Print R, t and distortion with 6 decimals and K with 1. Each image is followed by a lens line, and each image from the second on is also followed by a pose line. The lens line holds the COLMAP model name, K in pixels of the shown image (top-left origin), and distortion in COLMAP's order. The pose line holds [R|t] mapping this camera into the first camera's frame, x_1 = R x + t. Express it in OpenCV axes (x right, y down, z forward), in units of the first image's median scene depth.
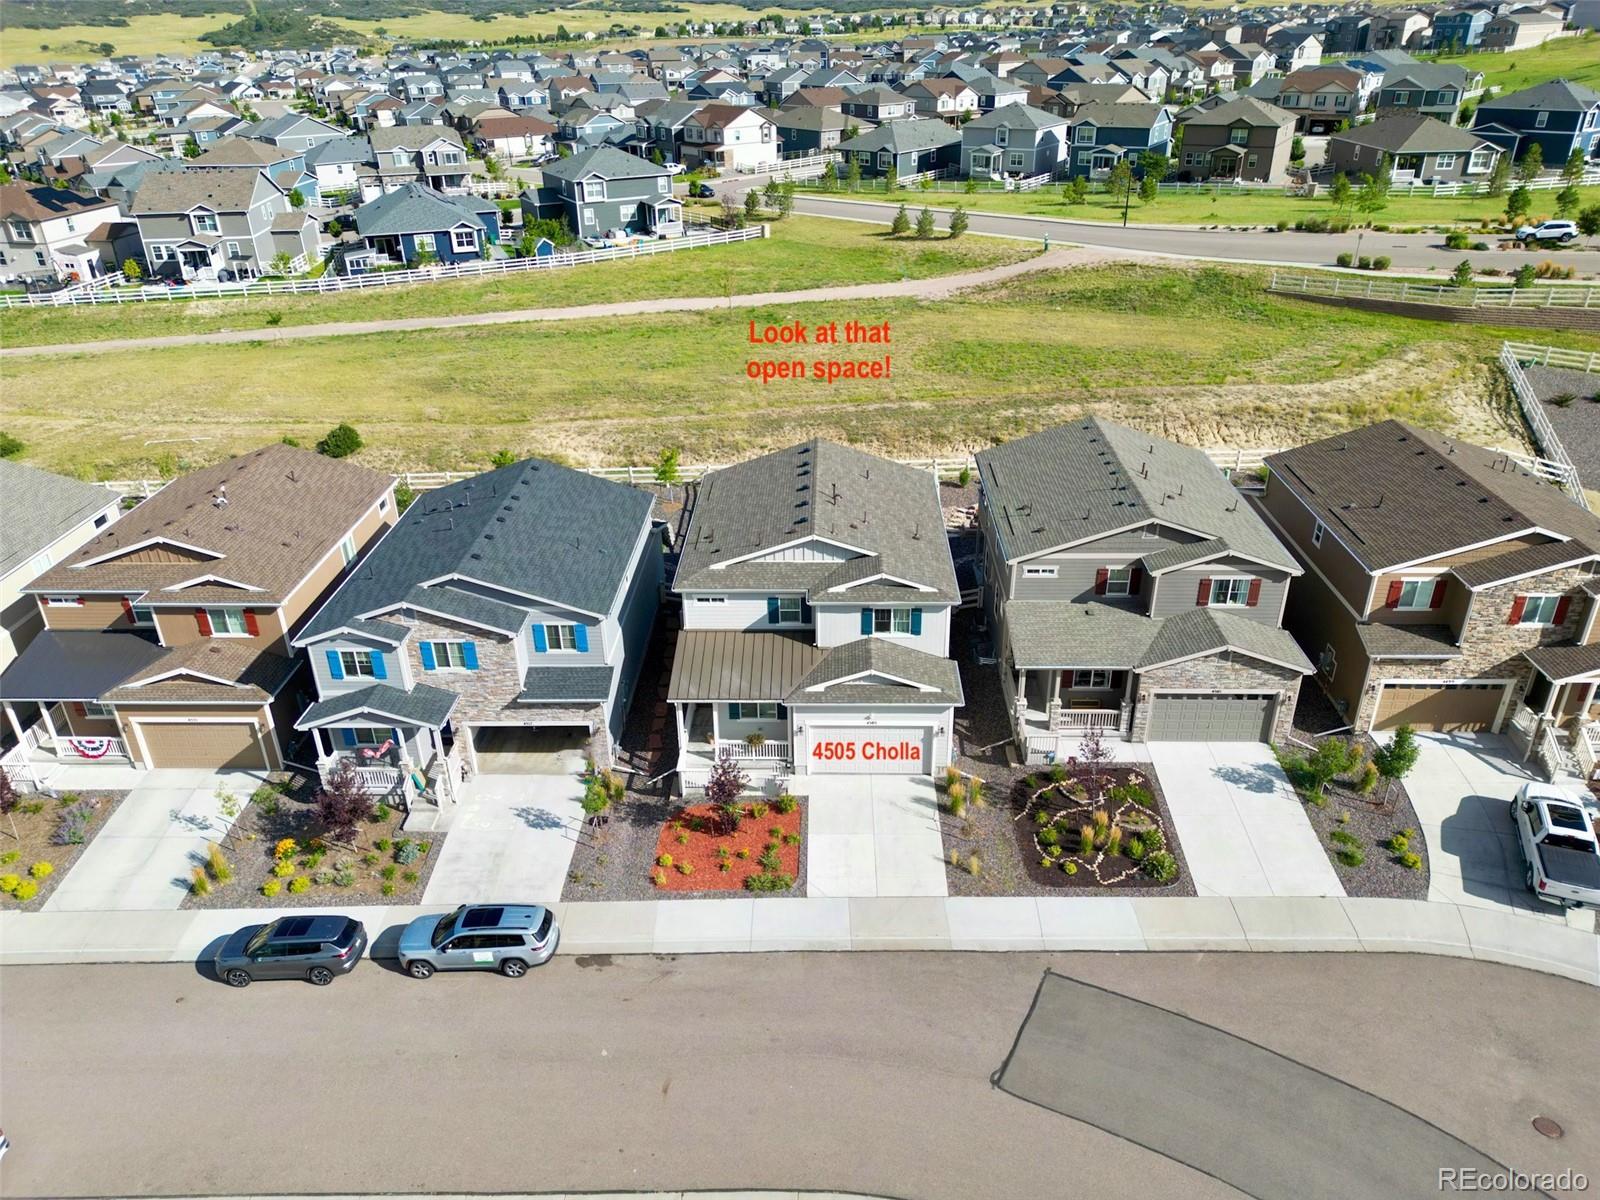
lens RADIAL K [[1120.0, 0, 800.2], [0, 1120.0, 595.1], [0, 0, 1]] dist [0.060540, -0.059931]
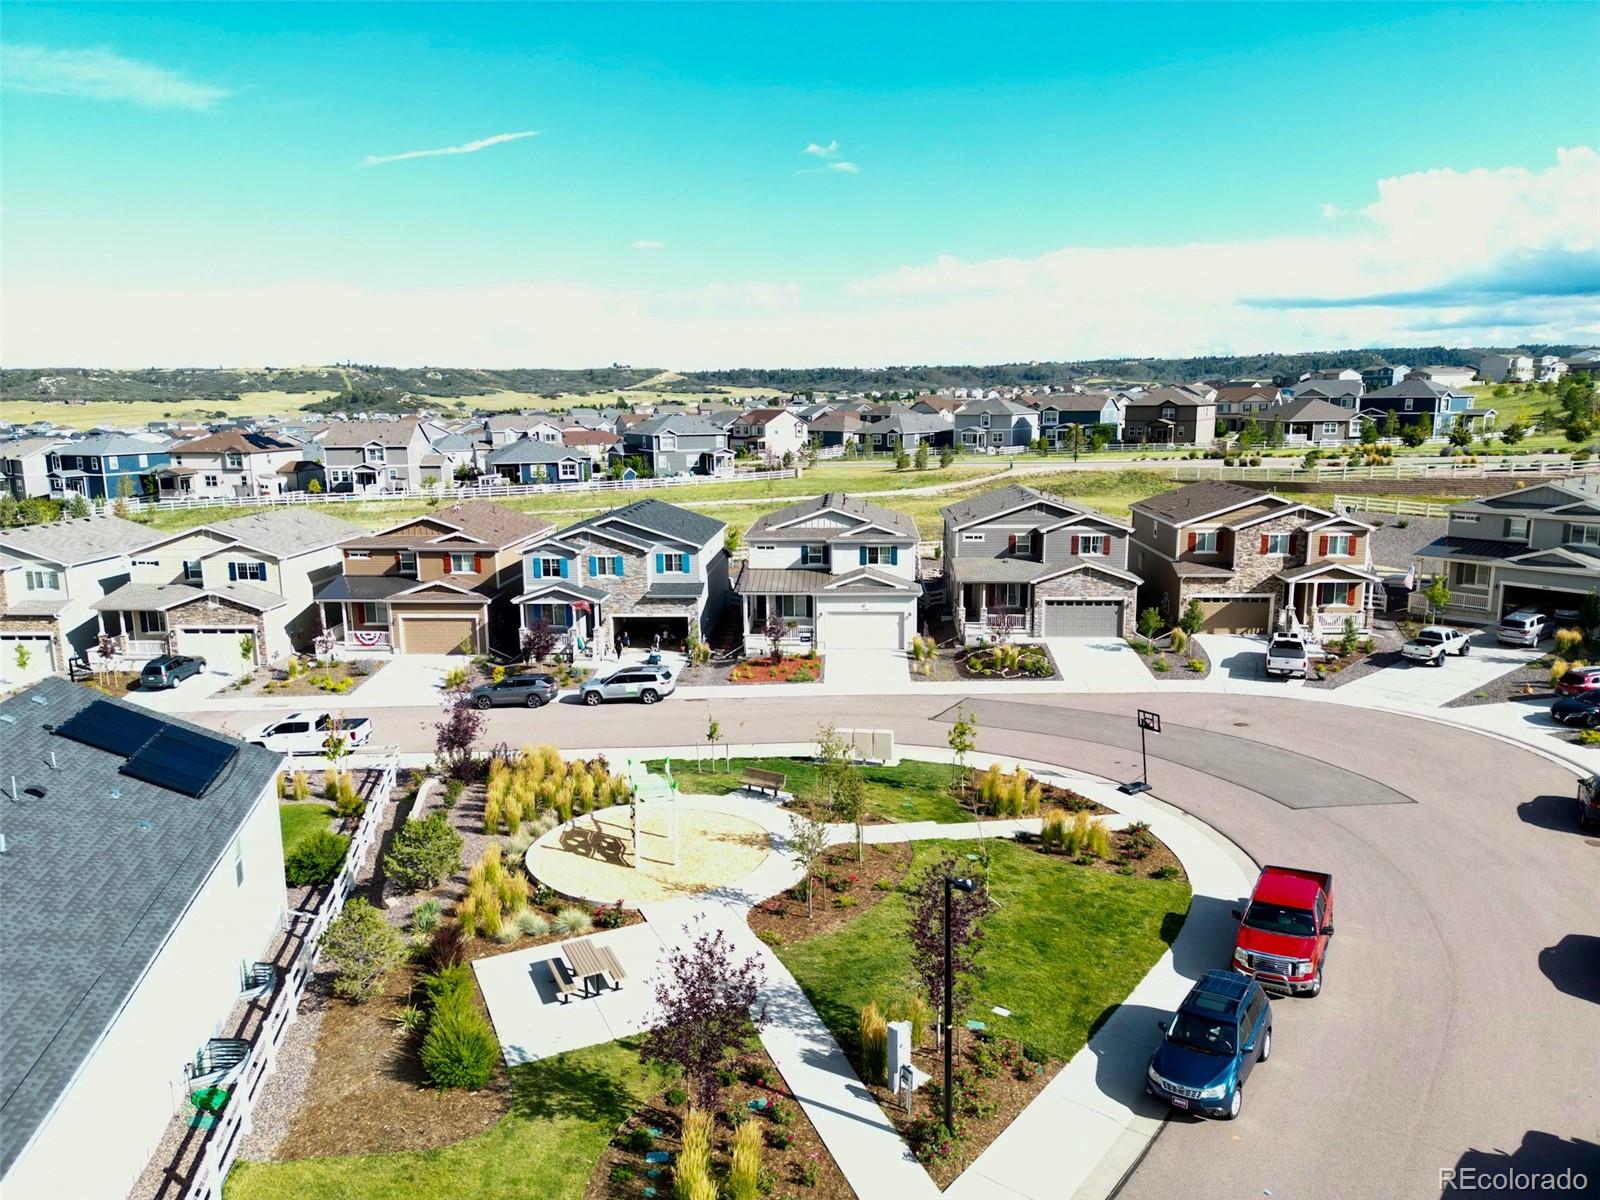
lens RADIAL K [[1114.7, 0, 800.0], [0, 1114.7, 600.0], [0, 0, 1]] dist [0.114419, -0.225468]
pose [[0.999672, 0.009859, -0.023622, 0.007233], [-0.016359, 0.955852, -0.293392, 0.551913], [0.019687, 0.293682, 0.955700, -0.509066]]
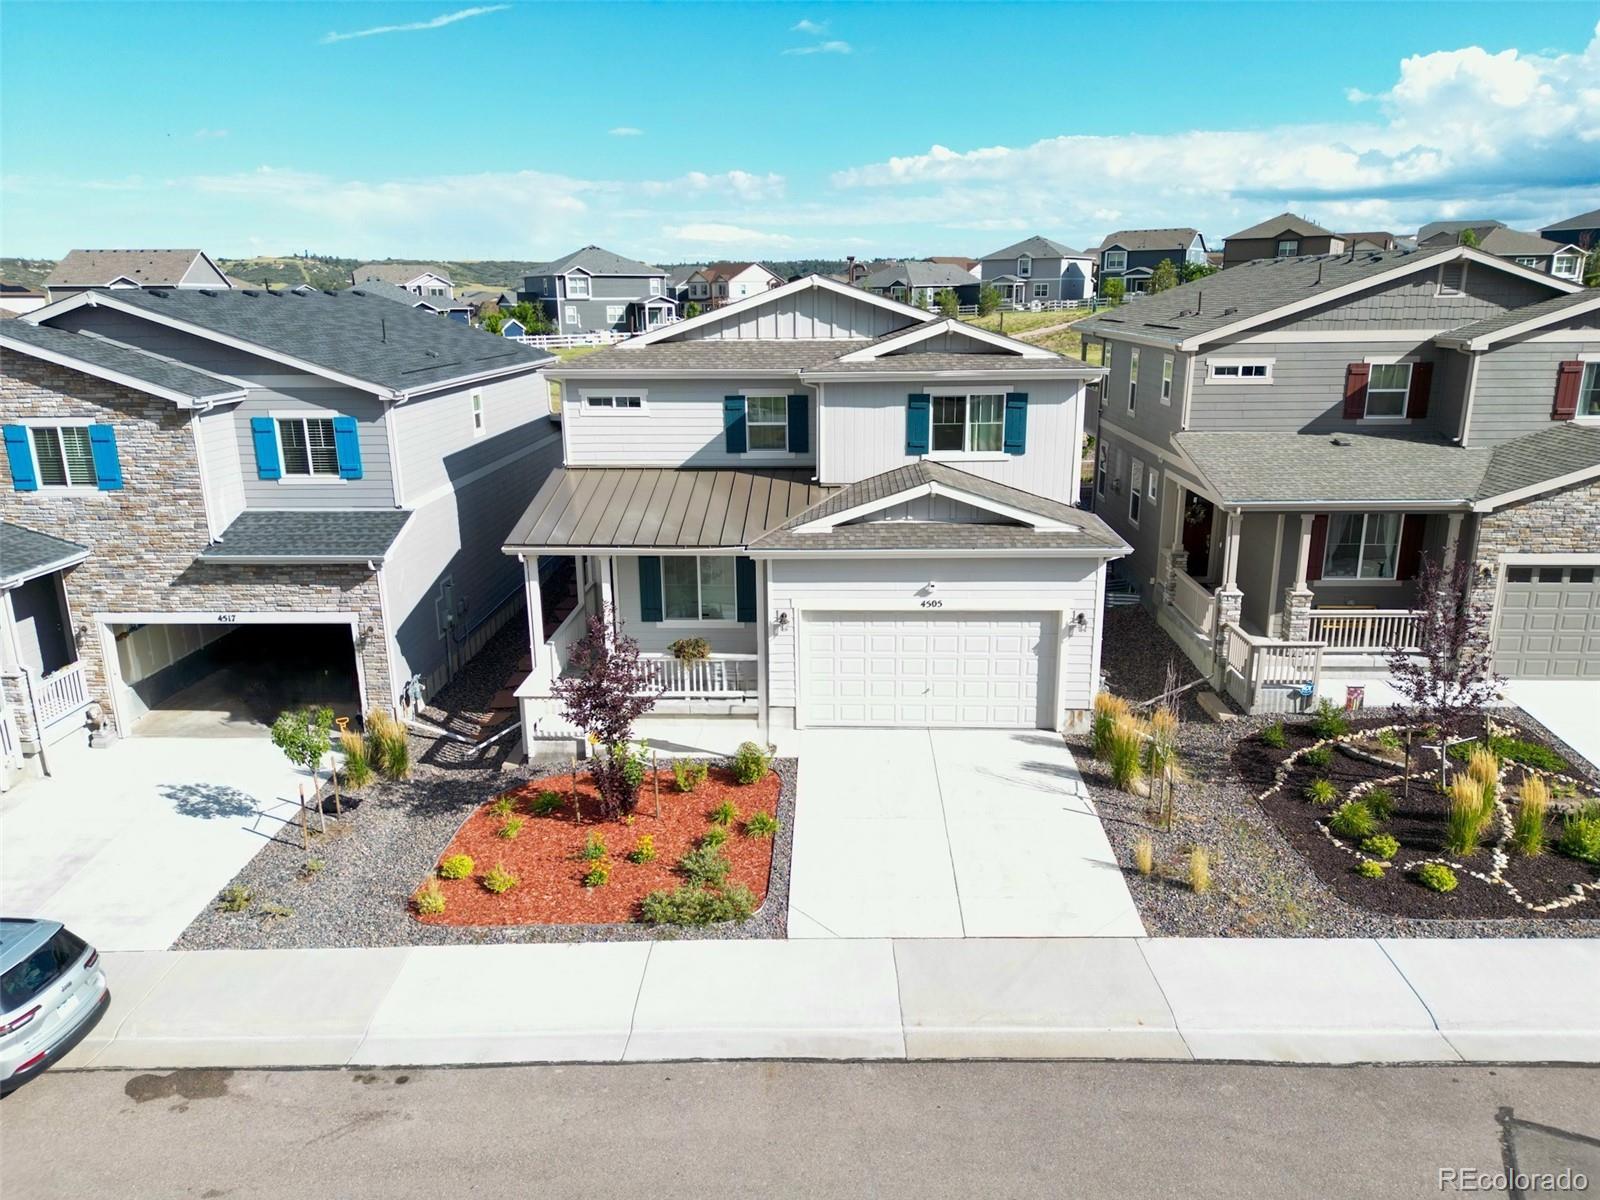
lens RADIAL K [[1119.0, 0, 801.9], [0, 1119.0, 602.4], [0, 0, 1]] dist [0.041959, -0.038808]
pose [[0.999948, 0.007460, -0.006931, 0.011474], [-0.008739, 0.978076, -0.208063, 0.206857], [0.005227, 0.208113, 0.978091, 0.518400]]
